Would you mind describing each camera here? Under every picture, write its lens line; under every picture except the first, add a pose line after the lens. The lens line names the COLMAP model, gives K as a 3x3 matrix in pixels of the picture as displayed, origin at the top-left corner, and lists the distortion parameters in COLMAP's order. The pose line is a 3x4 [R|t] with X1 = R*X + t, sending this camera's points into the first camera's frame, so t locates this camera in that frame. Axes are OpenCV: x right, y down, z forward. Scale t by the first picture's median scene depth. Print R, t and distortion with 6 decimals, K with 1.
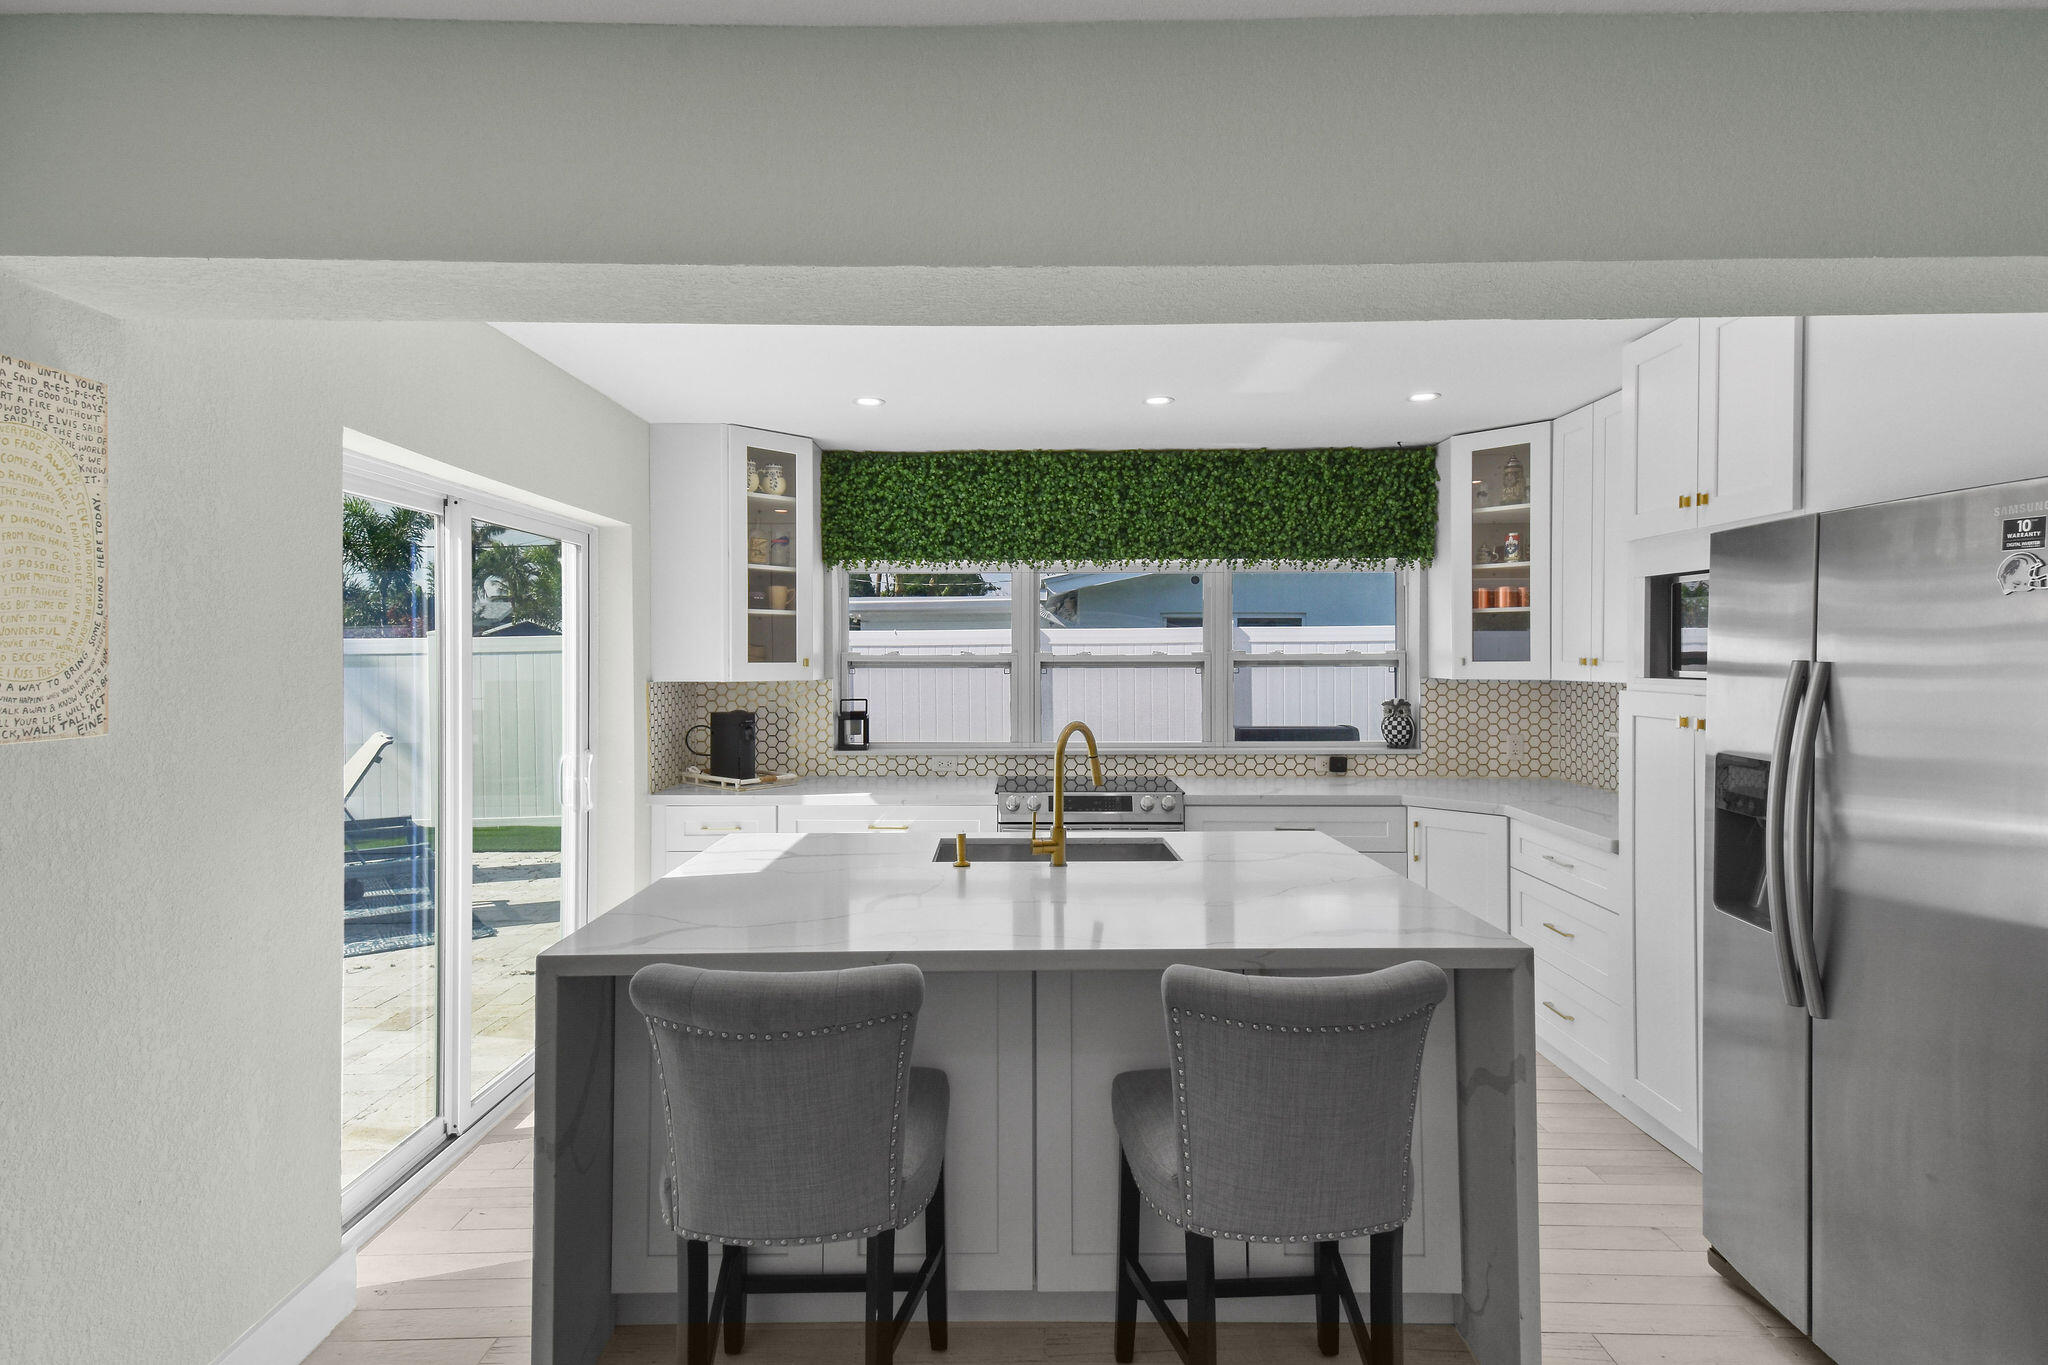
lens RADIAL K [[1064.1, 0, 1040.9], [0, 1064.1, 669.6], [0, 0, 1]] dist [0.042564, 0.000049]
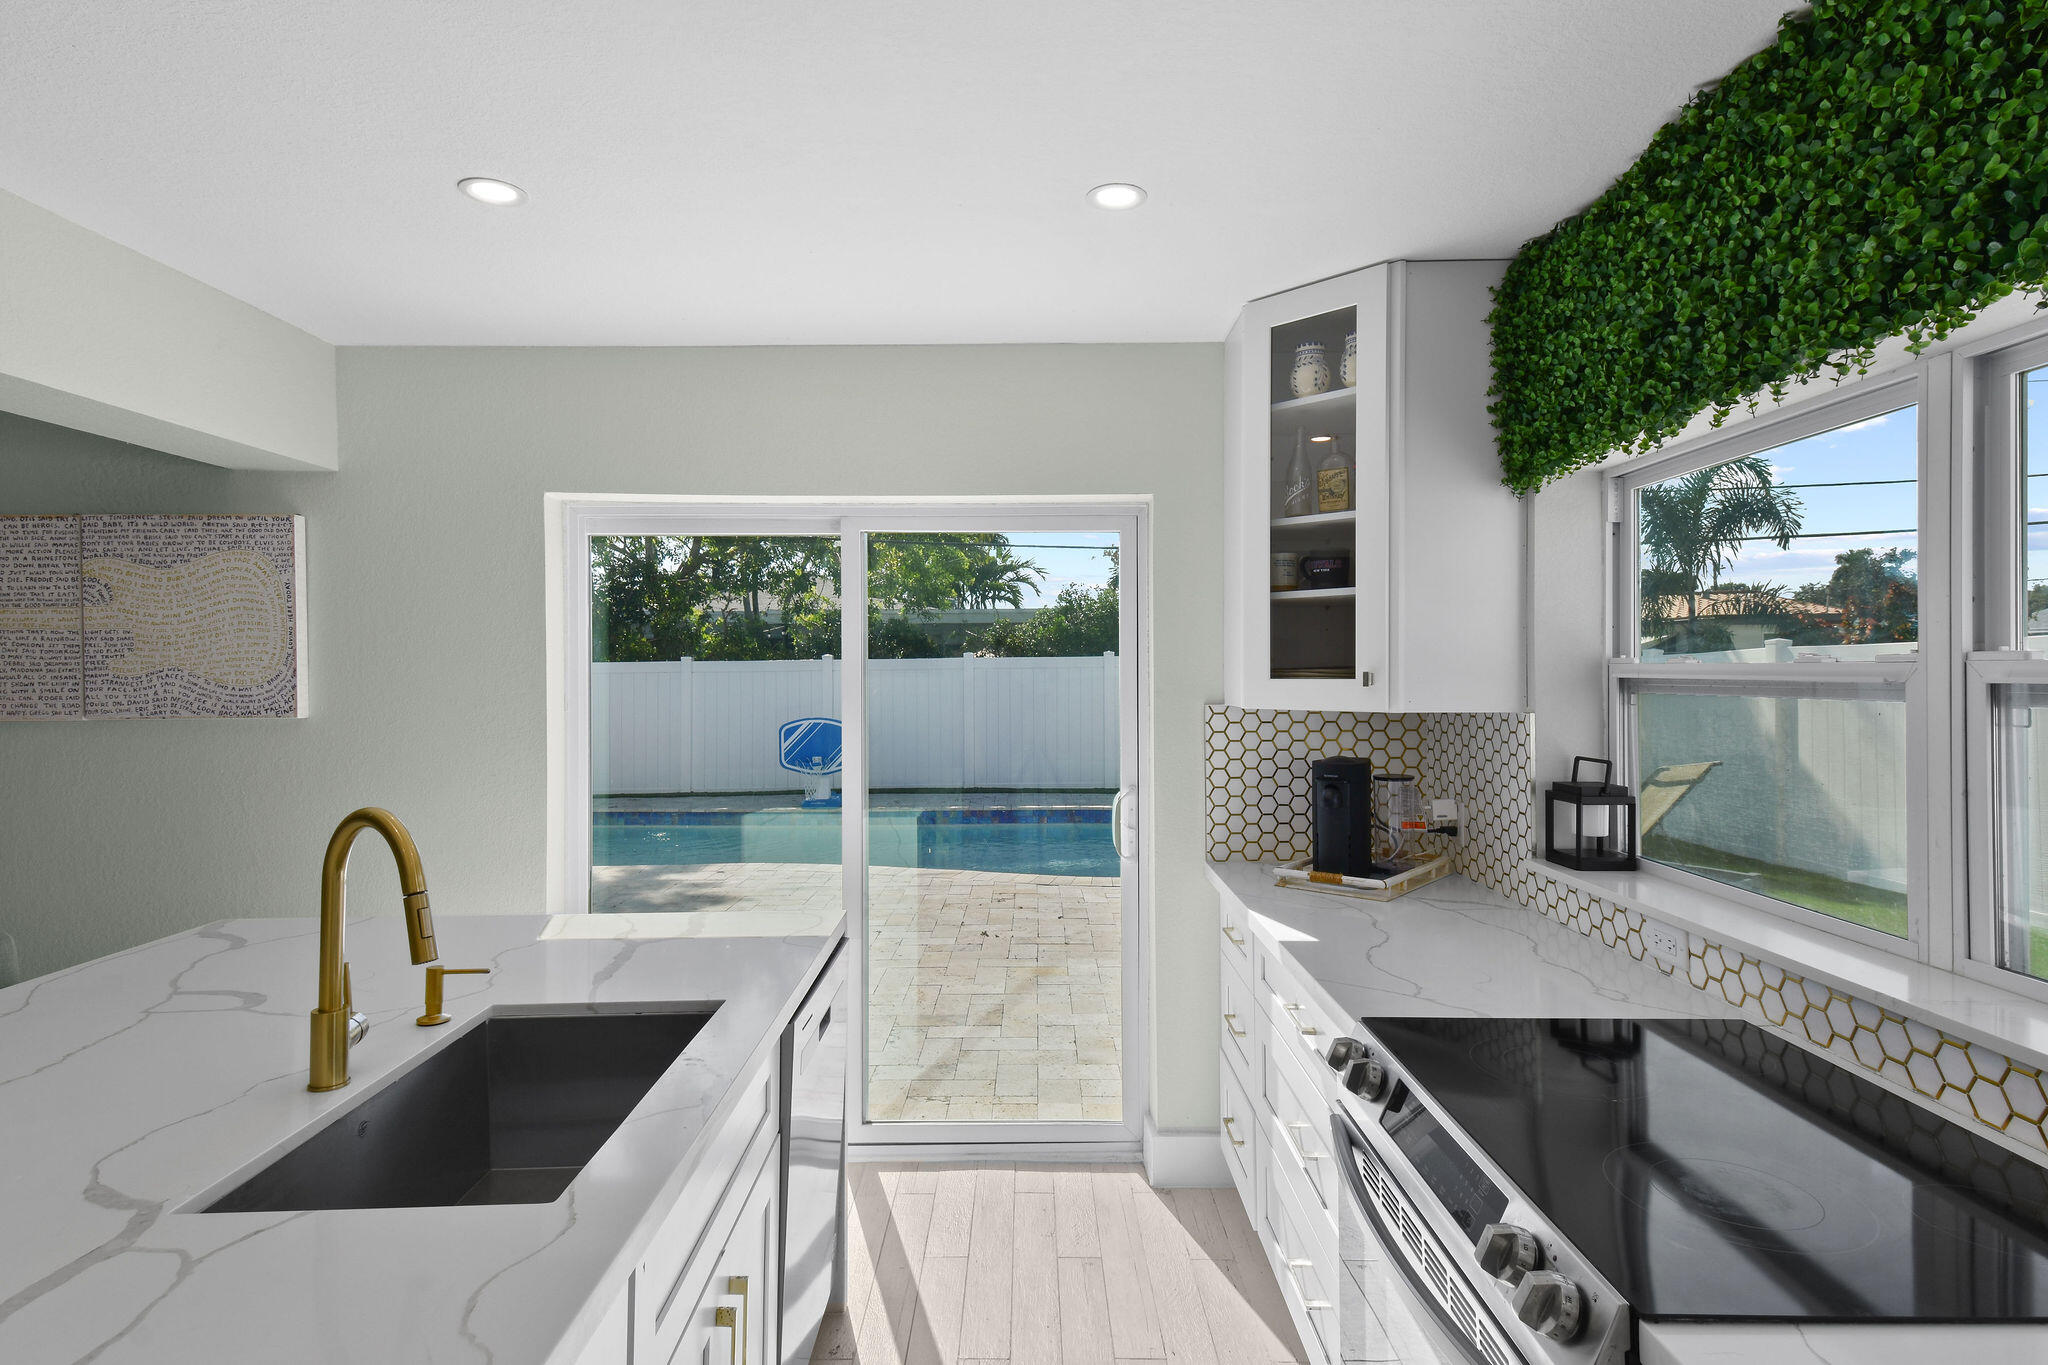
lens RADIAL K [[1064.1, 0, 1040.9], [0, 1064.1, 669.6], [0, 0, 1]] dist [0.042564, 0.000049]
pose [[0.003382, -0.004122, -0.999986, 0.872255], [-0.010237, 0.999939, -0.004156, -0.021866], [0.999942, 0.010251, 0.003340, 2.197591]]
